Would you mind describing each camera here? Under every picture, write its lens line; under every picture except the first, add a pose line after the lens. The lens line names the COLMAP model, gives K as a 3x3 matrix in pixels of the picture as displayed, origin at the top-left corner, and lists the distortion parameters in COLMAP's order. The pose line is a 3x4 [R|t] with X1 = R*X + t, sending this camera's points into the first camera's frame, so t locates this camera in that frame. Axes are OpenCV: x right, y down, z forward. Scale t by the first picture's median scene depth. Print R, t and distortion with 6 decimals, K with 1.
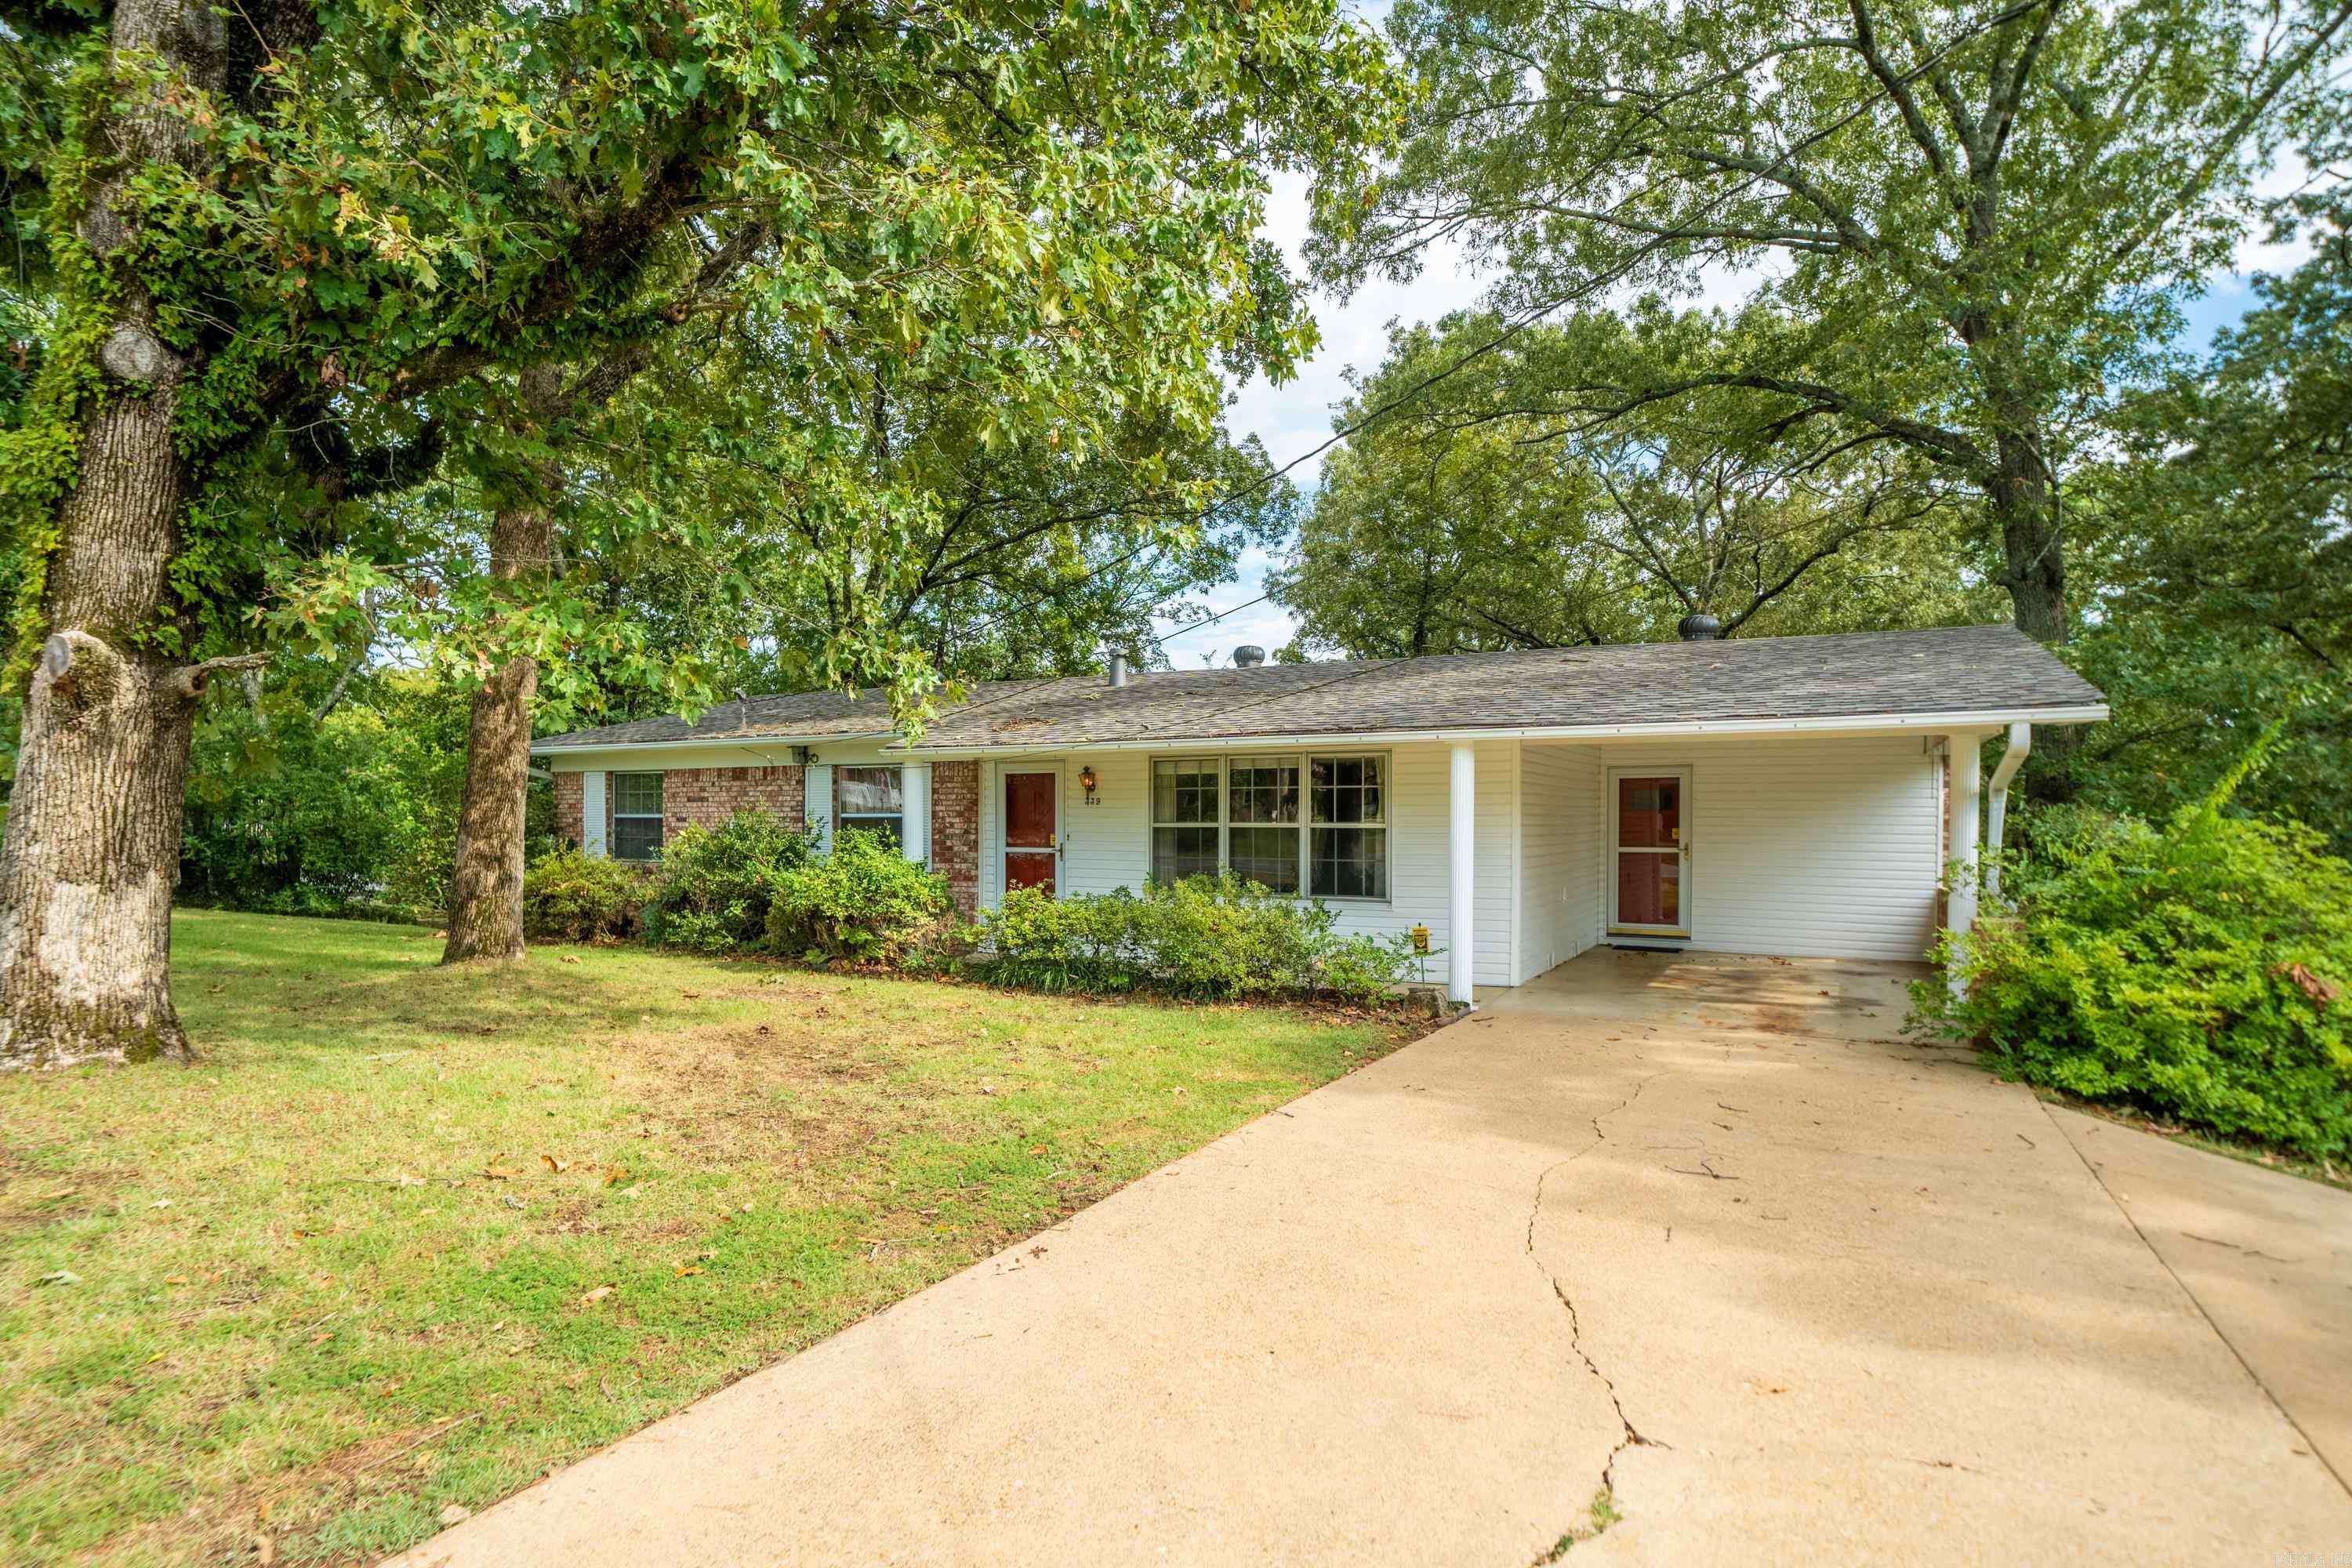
lens RADIAL K [[1227.0, 0, 1176.0], [0, 1227.0, 784.0], [0, 0, 1]] dist [0.003986, -0.000329]
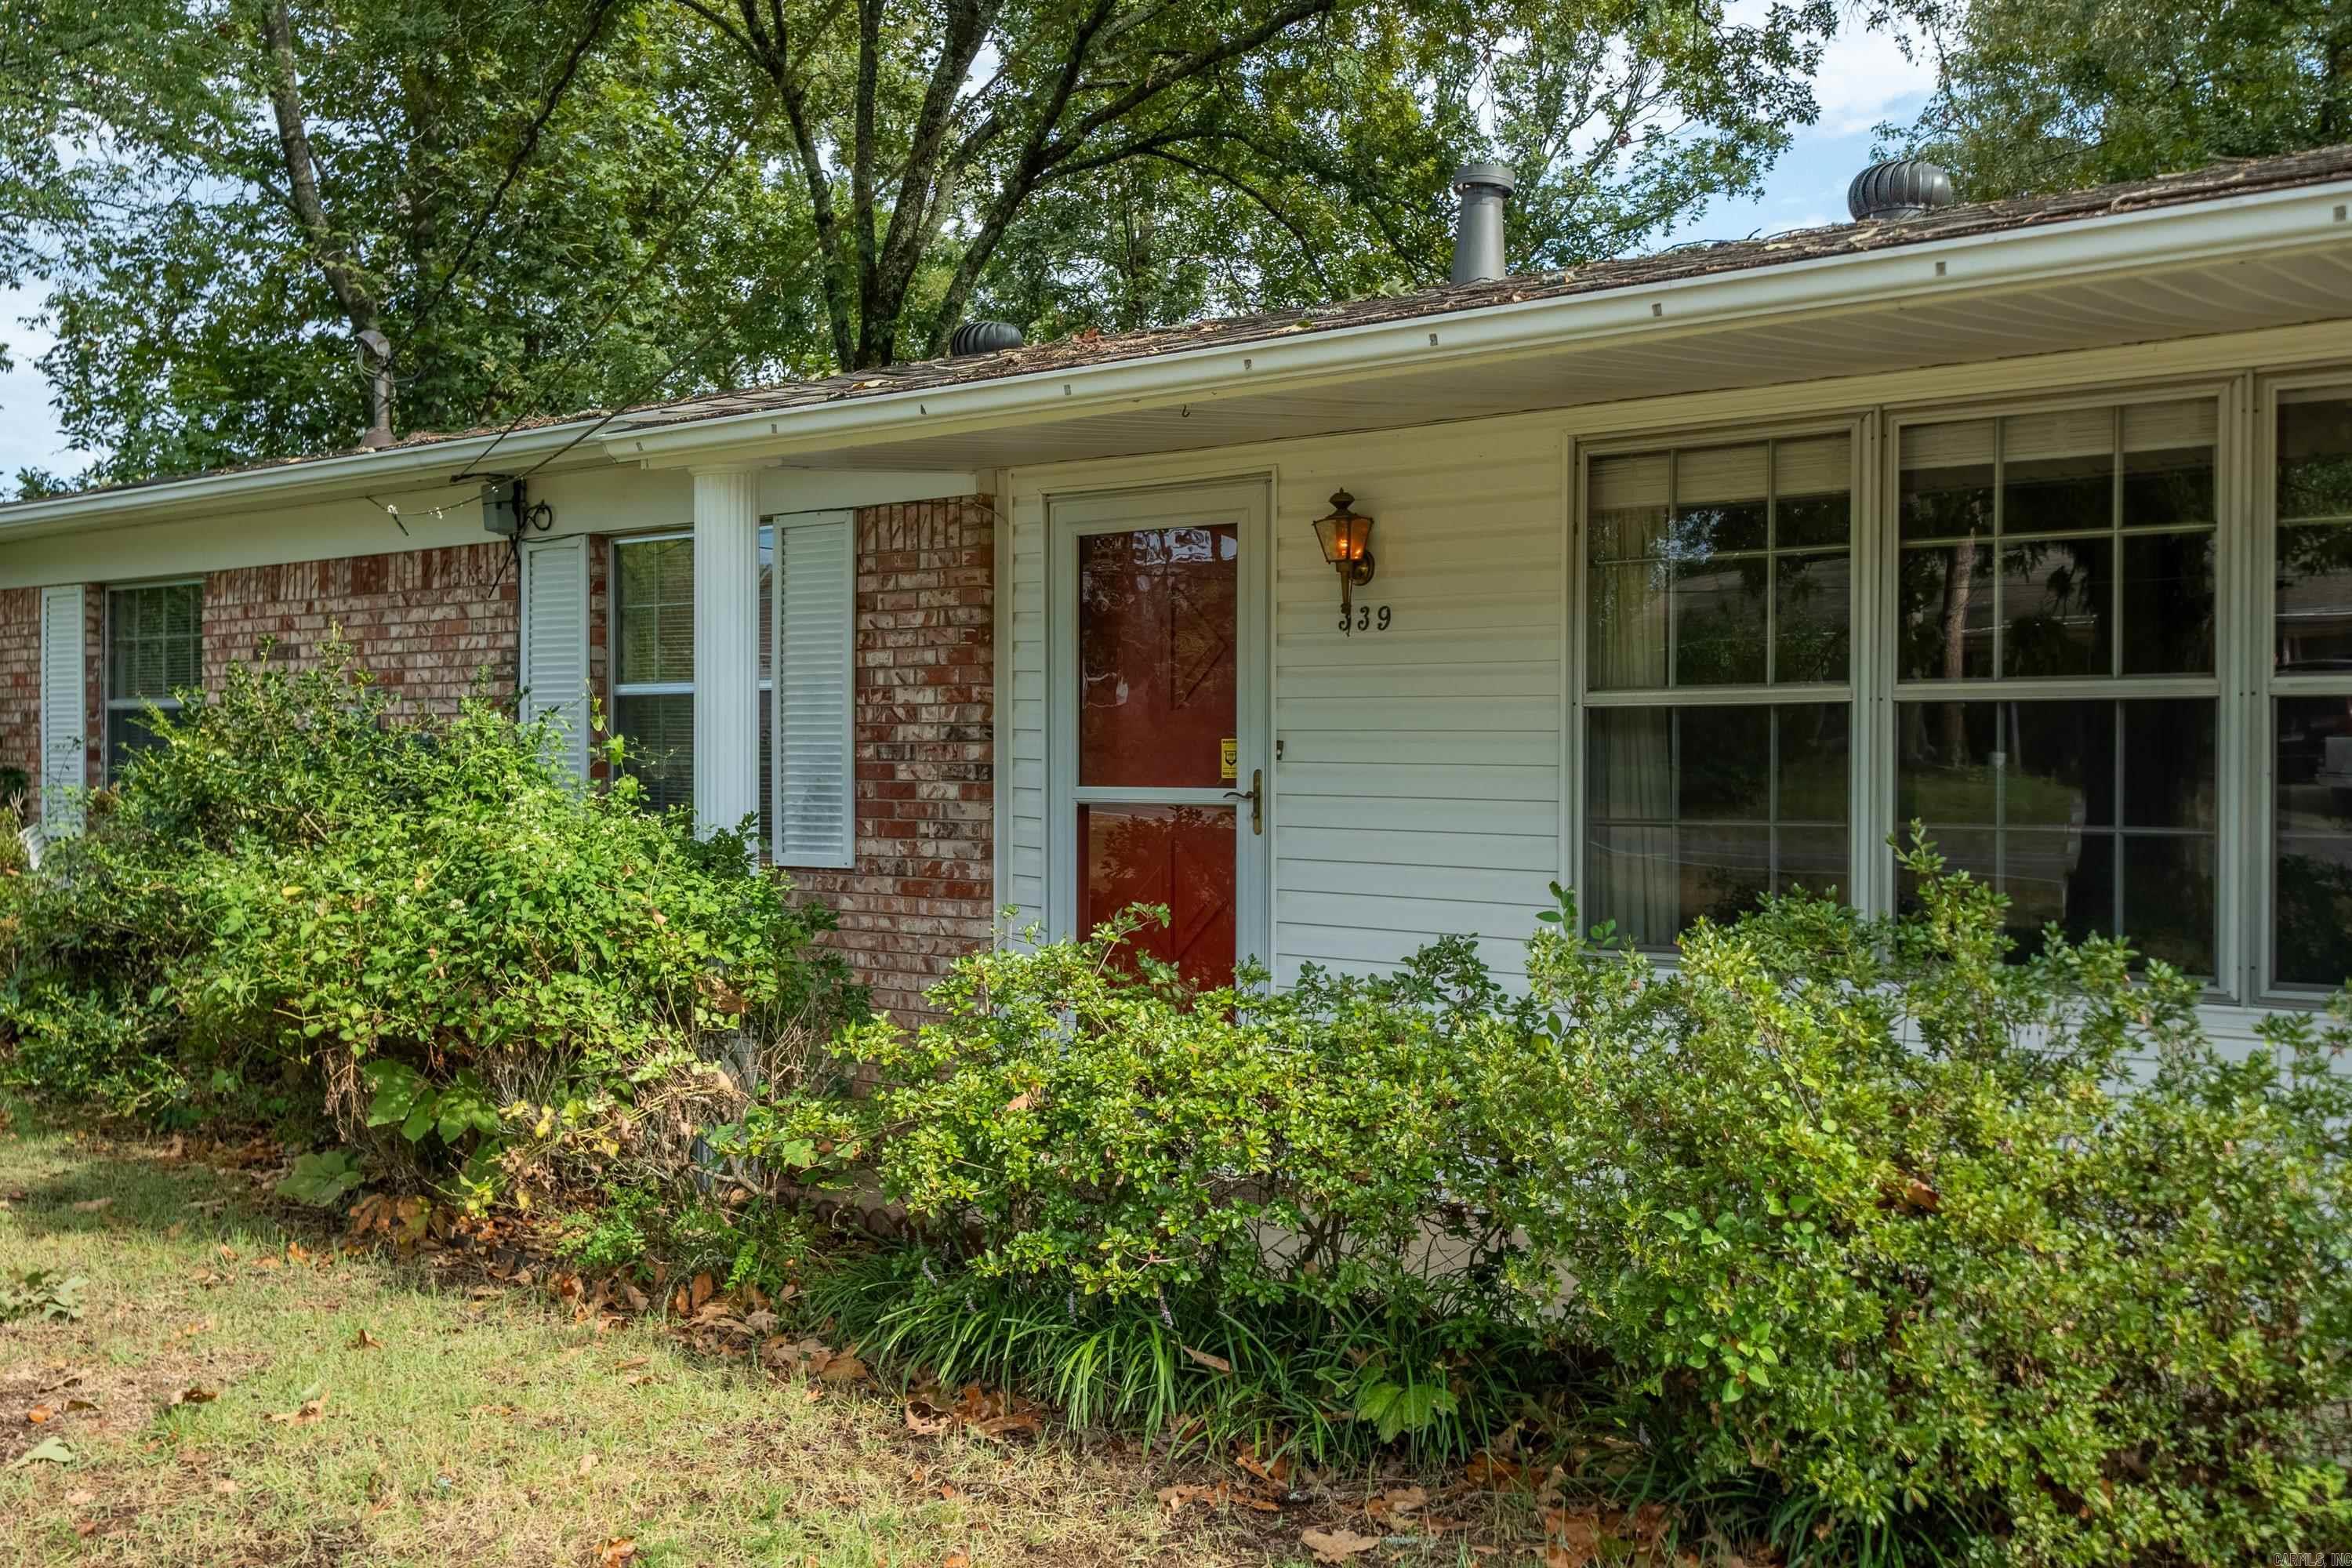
lens RADIAL K [[2337.5, 0, 1176.0], [0, 2337.5, 784.0], [0, 0, 1]] dist [0.000781, -0.001007]
pose [[0.980416, 0.003269, -0.196913, -0.005811], [0.004337, 0.999261, 0.038184, 0.029885], [0.196892, -0.038290, 0.979677, 0.456628]]
